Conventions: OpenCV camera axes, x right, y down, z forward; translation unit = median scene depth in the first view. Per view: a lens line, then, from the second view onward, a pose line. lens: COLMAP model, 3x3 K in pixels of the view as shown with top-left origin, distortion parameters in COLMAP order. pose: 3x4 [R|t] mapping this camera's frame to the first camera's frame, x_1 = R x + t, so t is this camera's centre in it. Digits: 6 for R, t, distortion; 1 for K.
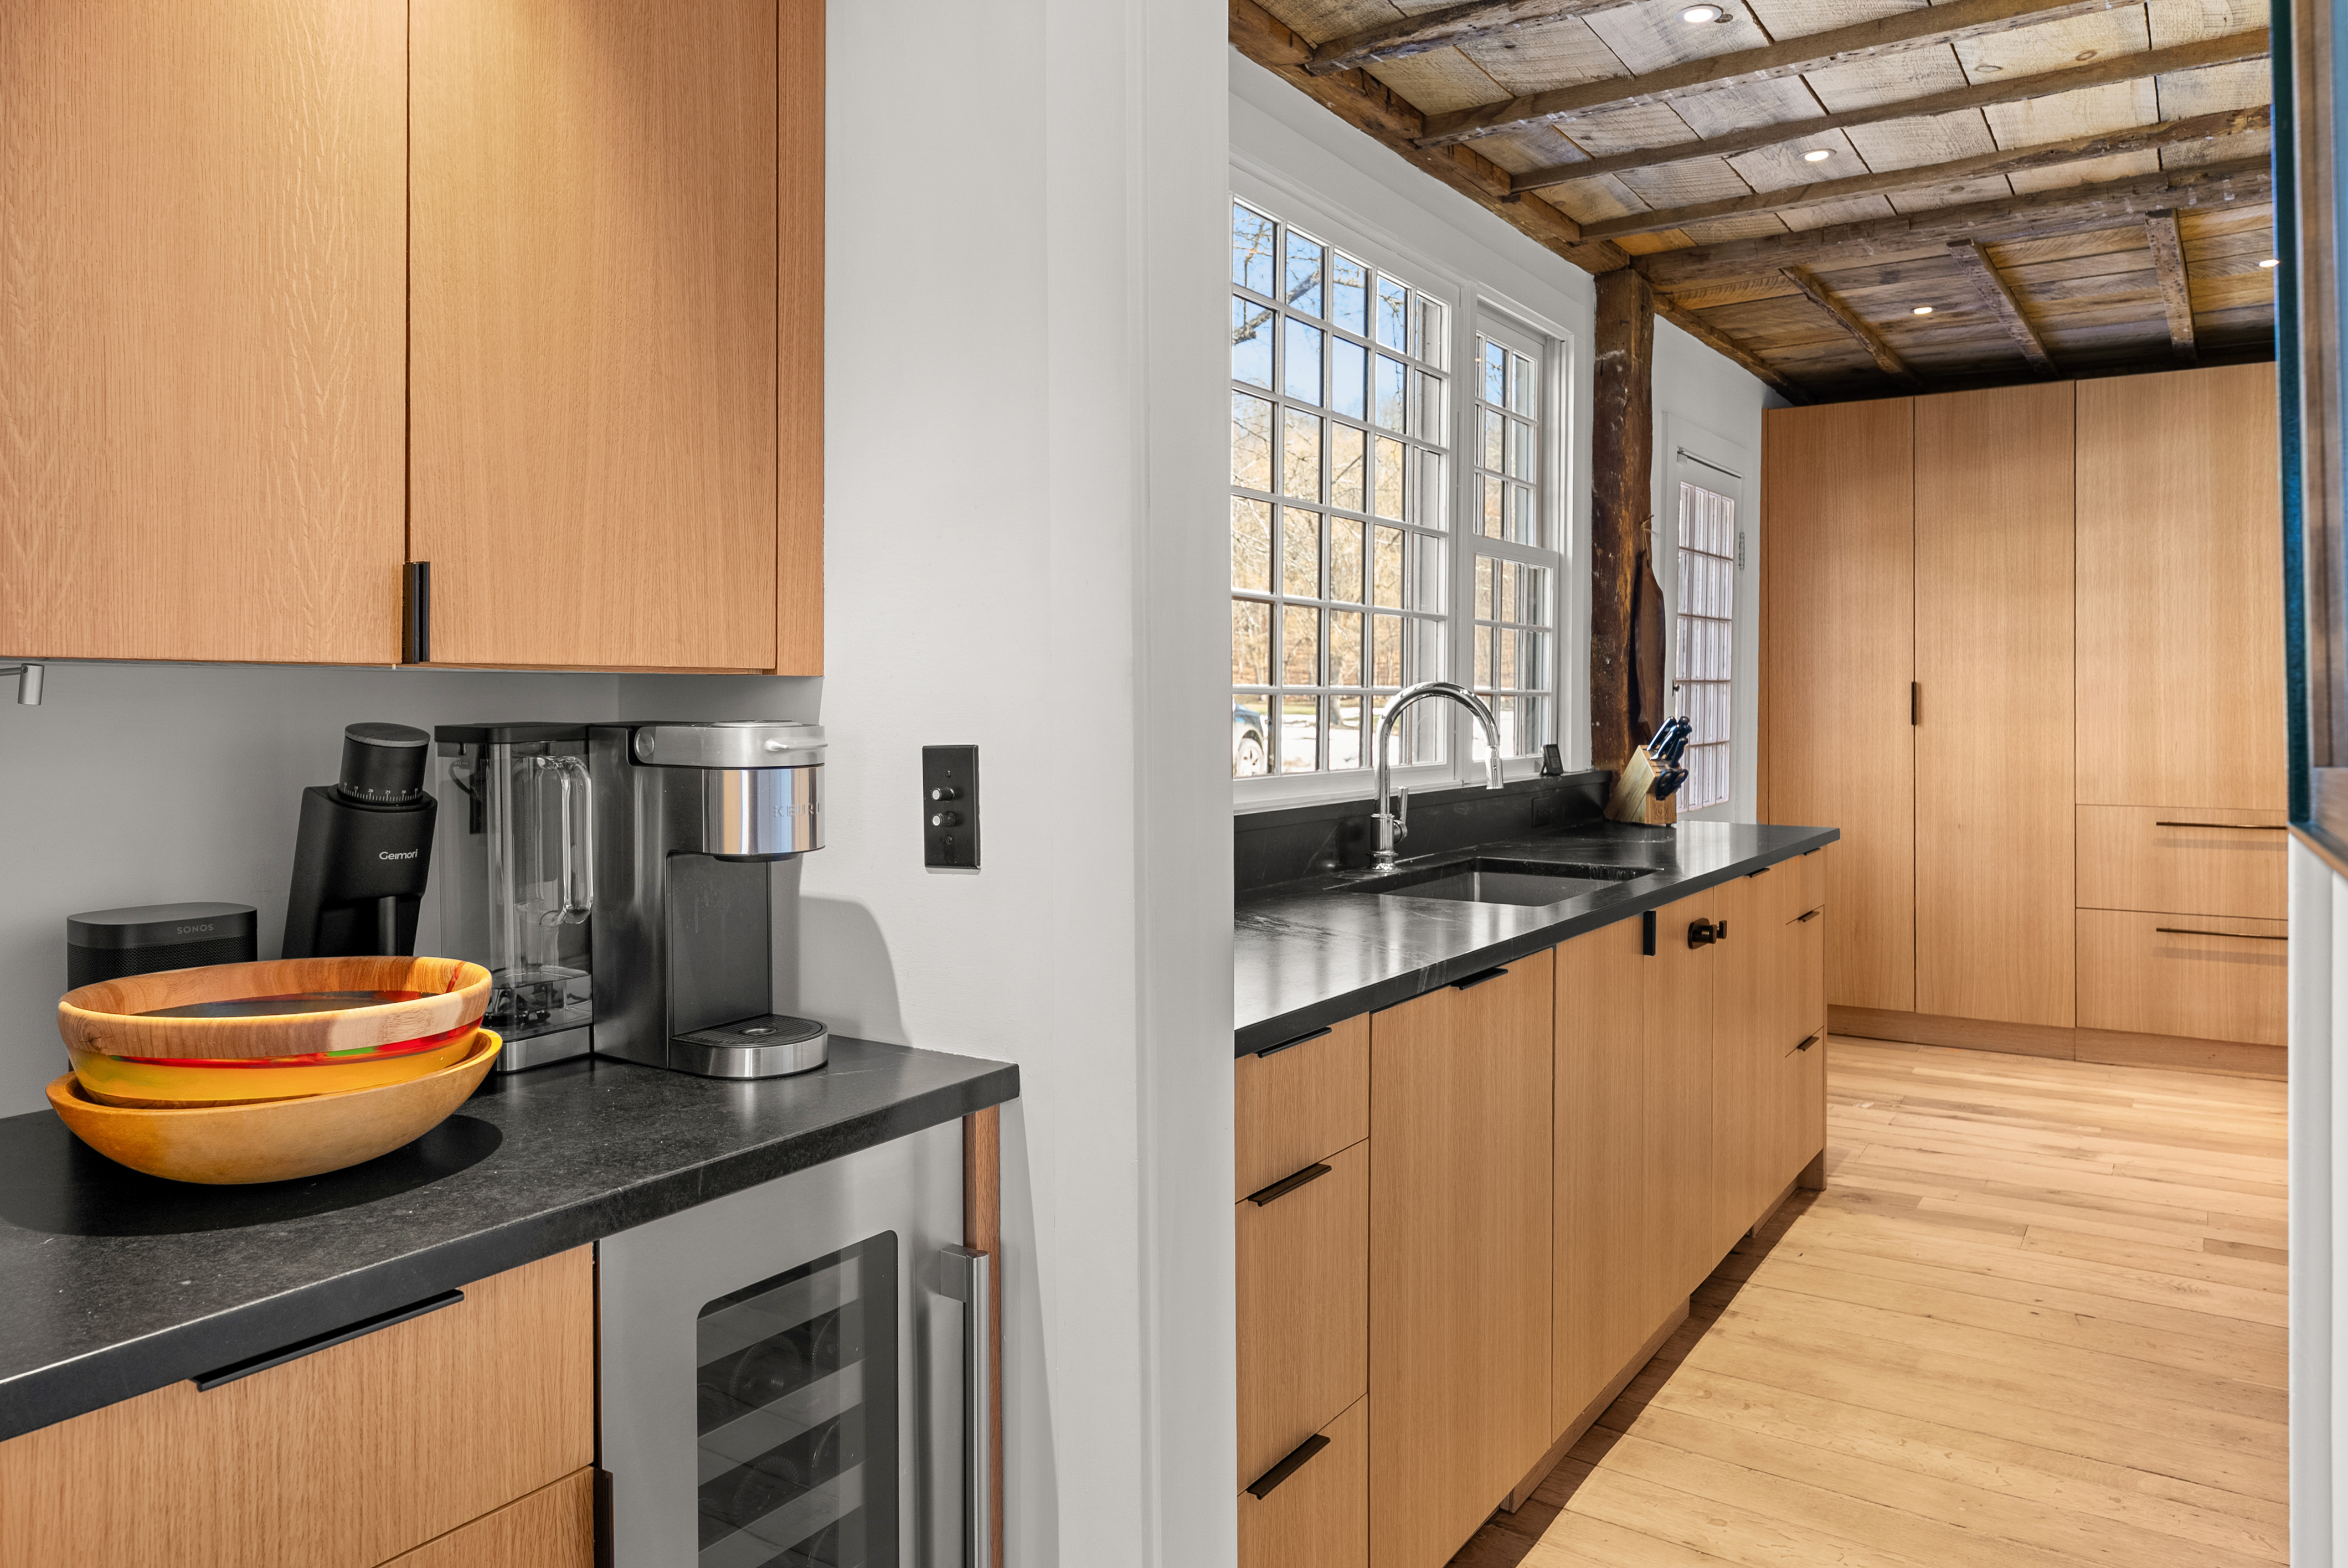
lens RADIAL K [[1588.5, 0, 1164.2], [0, 1588.5, 716.1], [0, 0, 1]] dist [0.000181, -0.000146]
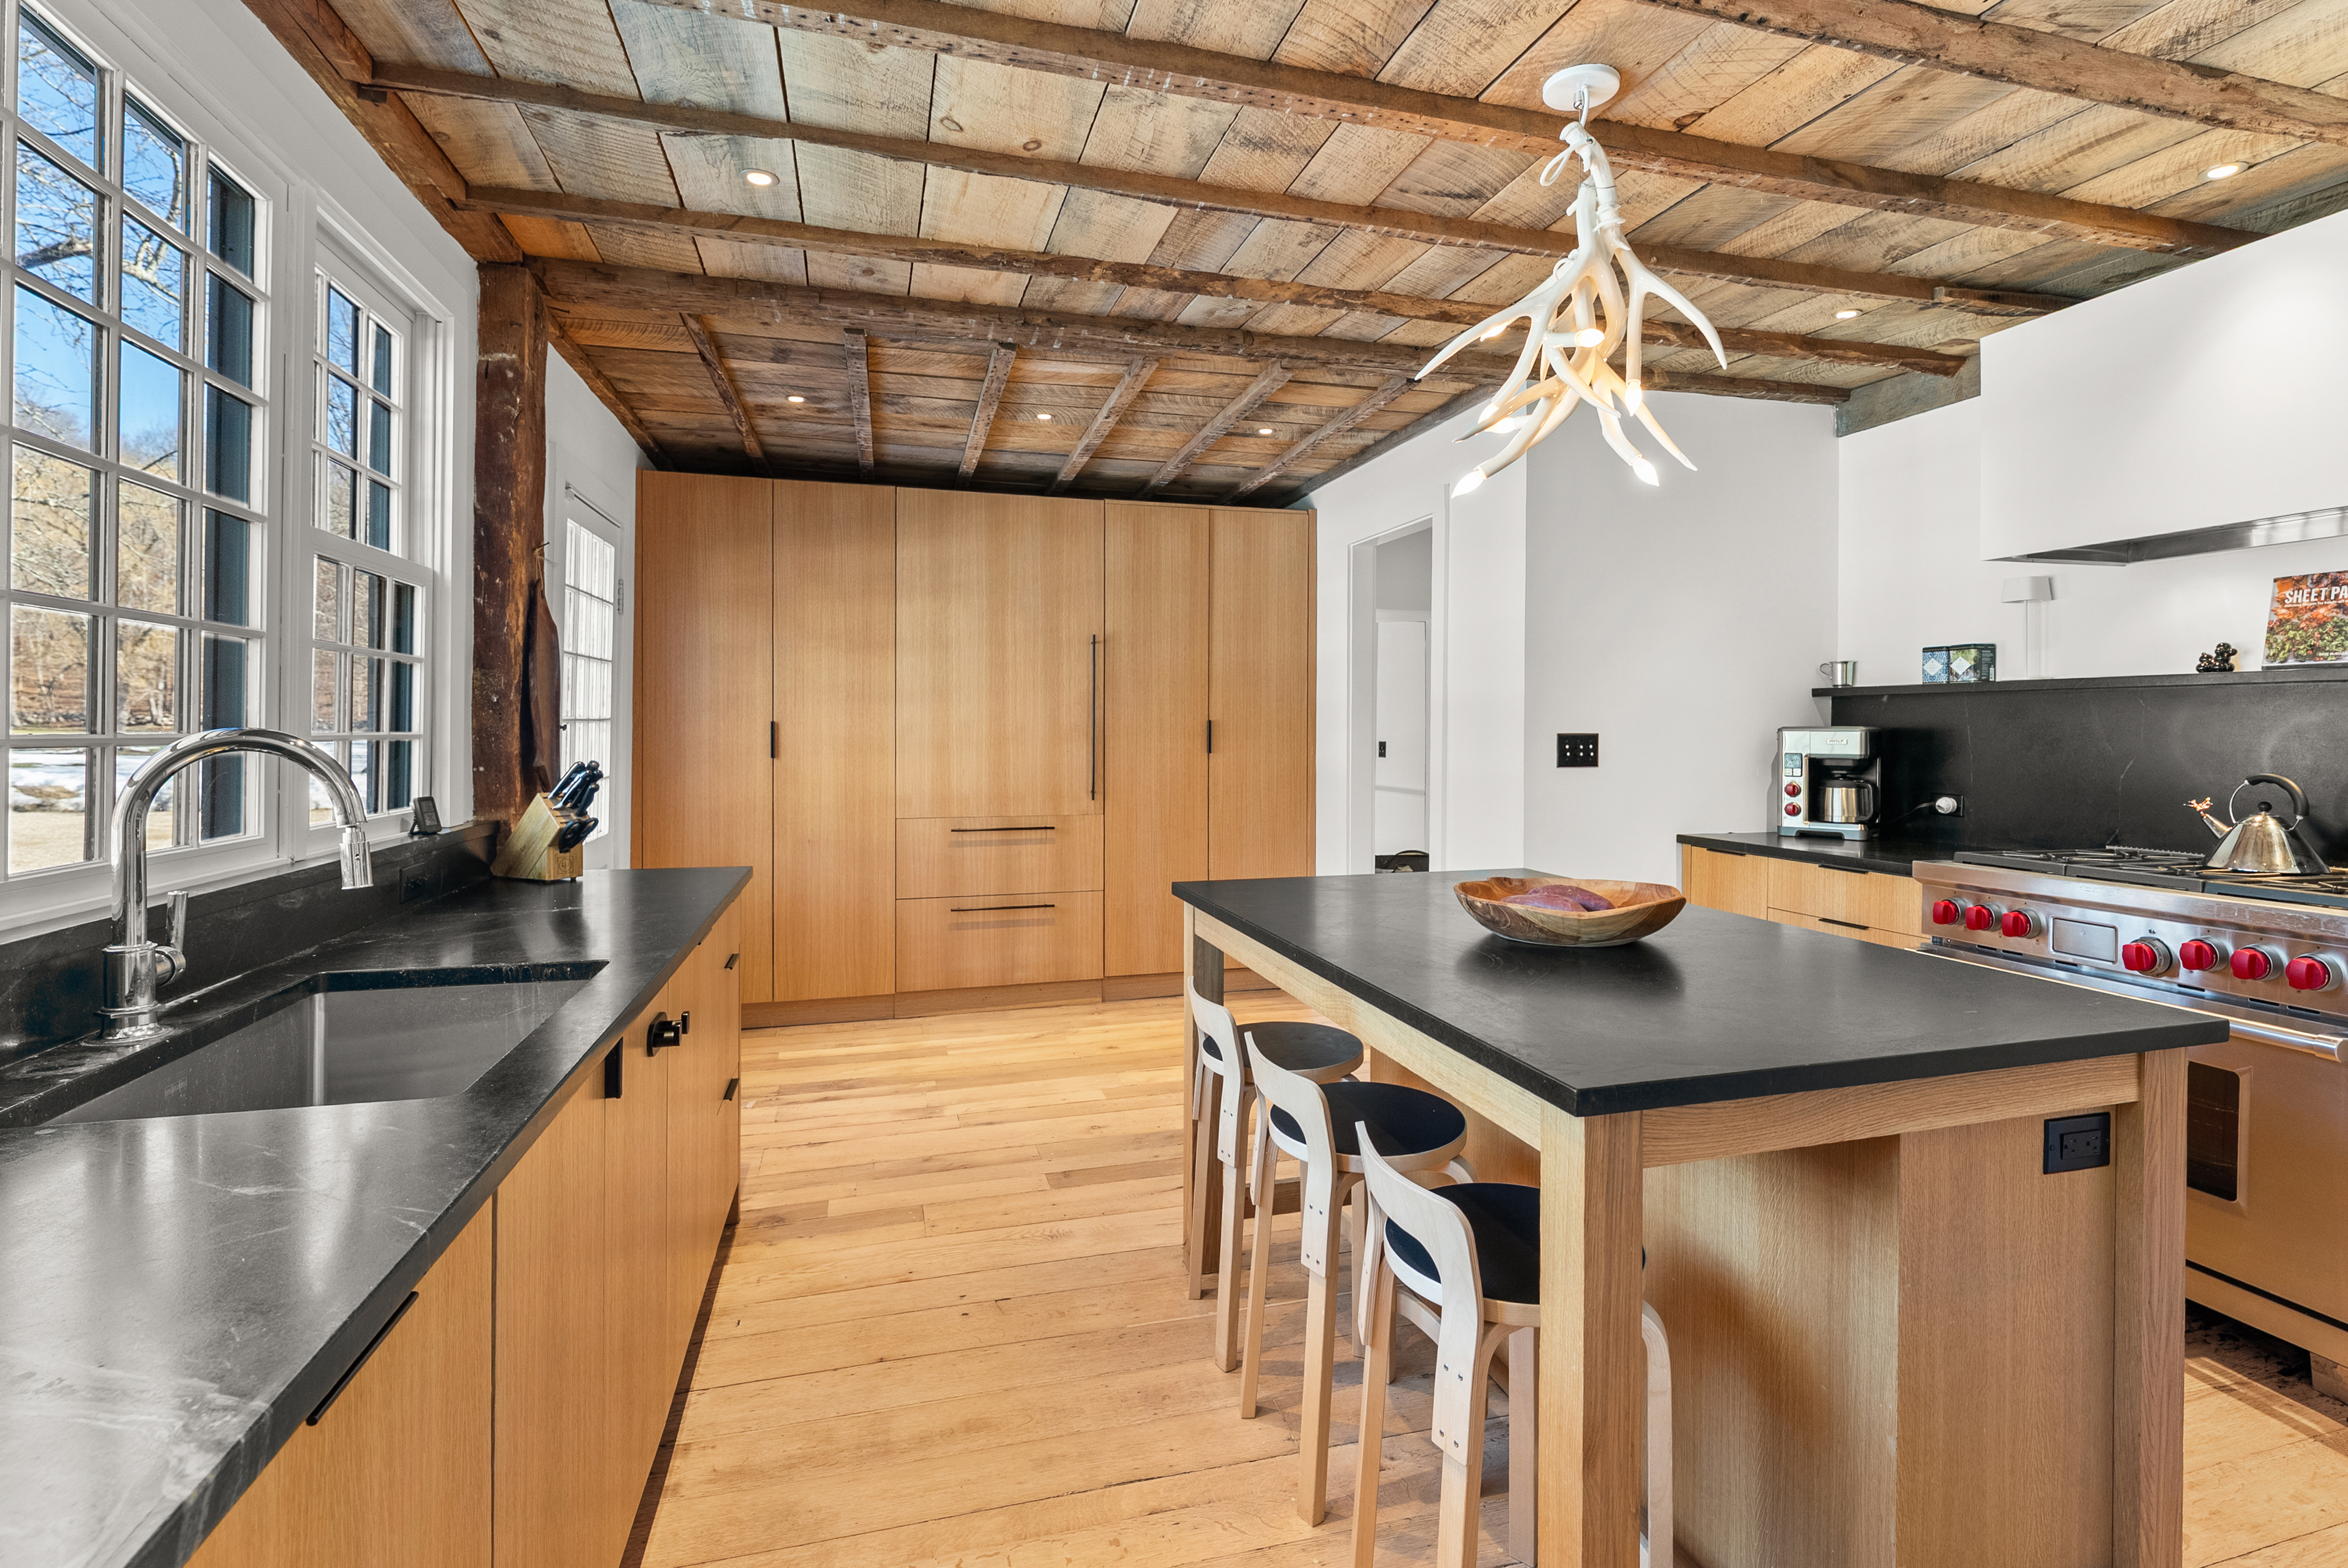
lens RADIAL K [[1129.7, 0, 1214.0], [0, 1129.7, 733.3], [0, 0, 1]] dist [-0.000778, -0.001320]
pose [[0.639558, 0.000357, 0.768743, 0.051299], [0.003667, 0.999987, -0.003515, -0.011849], [-0.768734, 0.005067, 0.639549, 0.291666]]
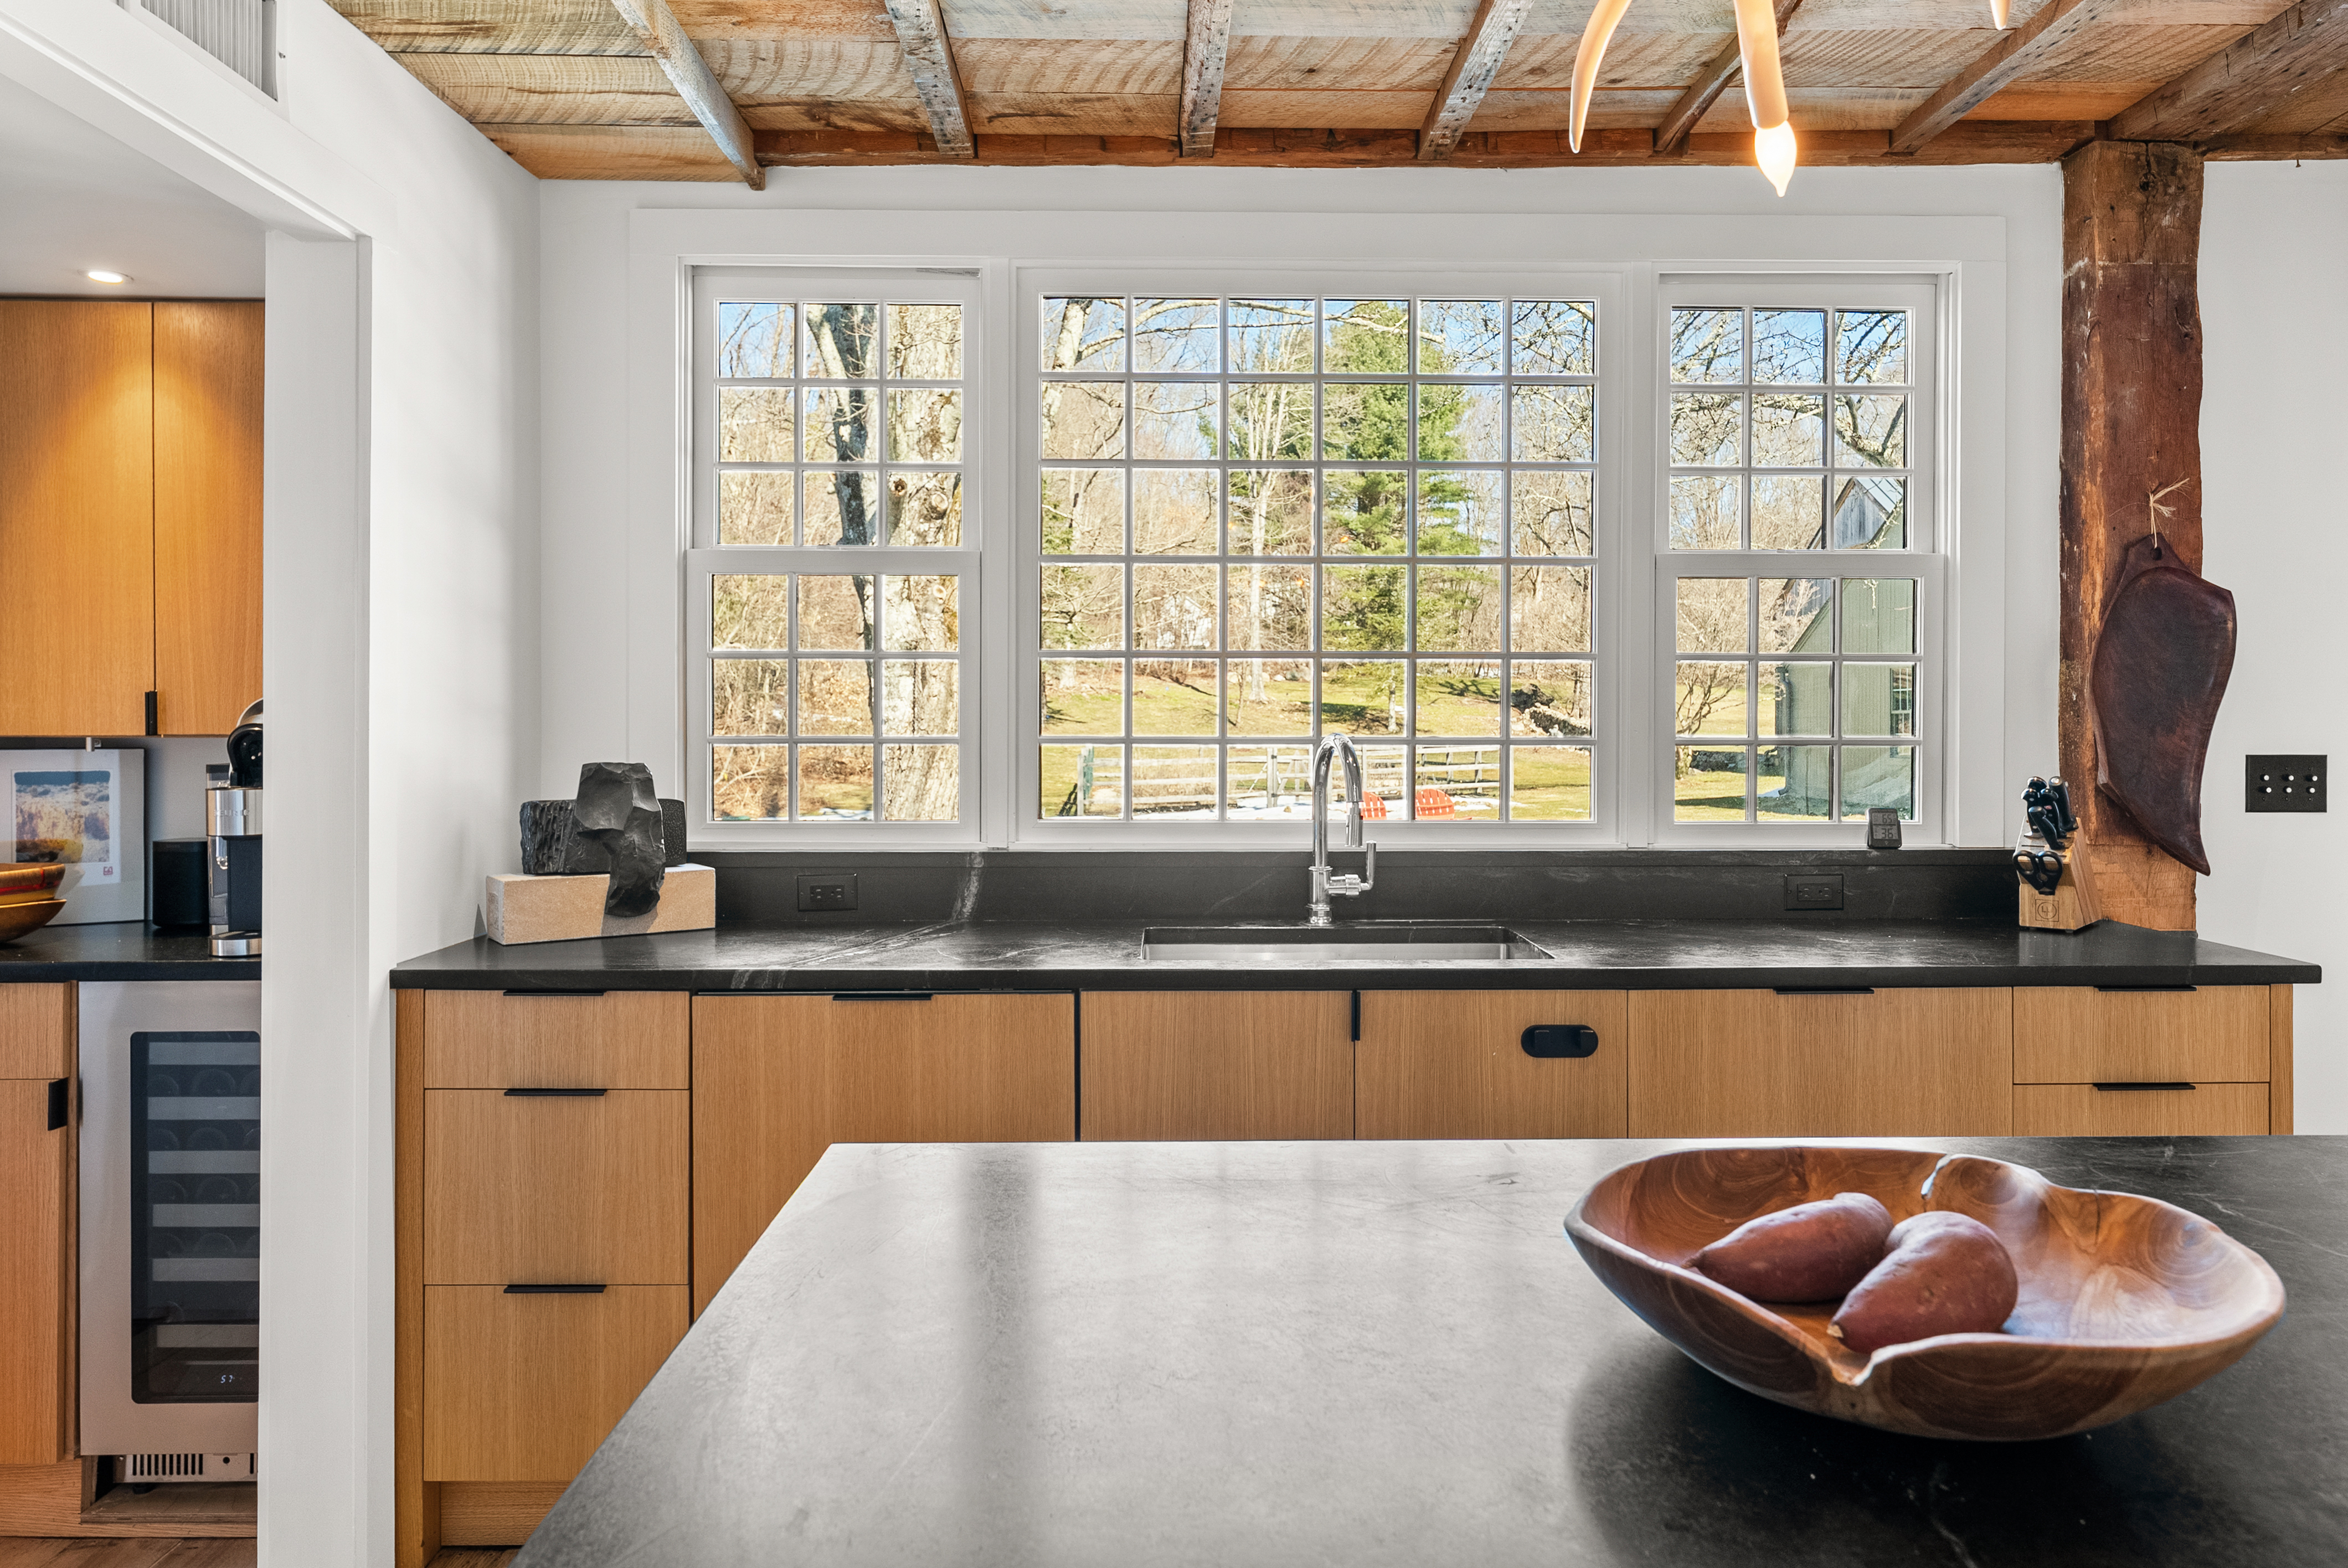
lens RADIAL K [[1588.5, 0, 1164.2], [0, 1588.5, 716.1], [0, 0, 1]] dist [0.000181, -0.000146]
pose [[0.560405, -0.001136, -0.828218, 0.659893], [-0.009268, 0.999928, -0.007643, -0.017106], [0.828167, 0.011959, 0.560354, 0.270127]]
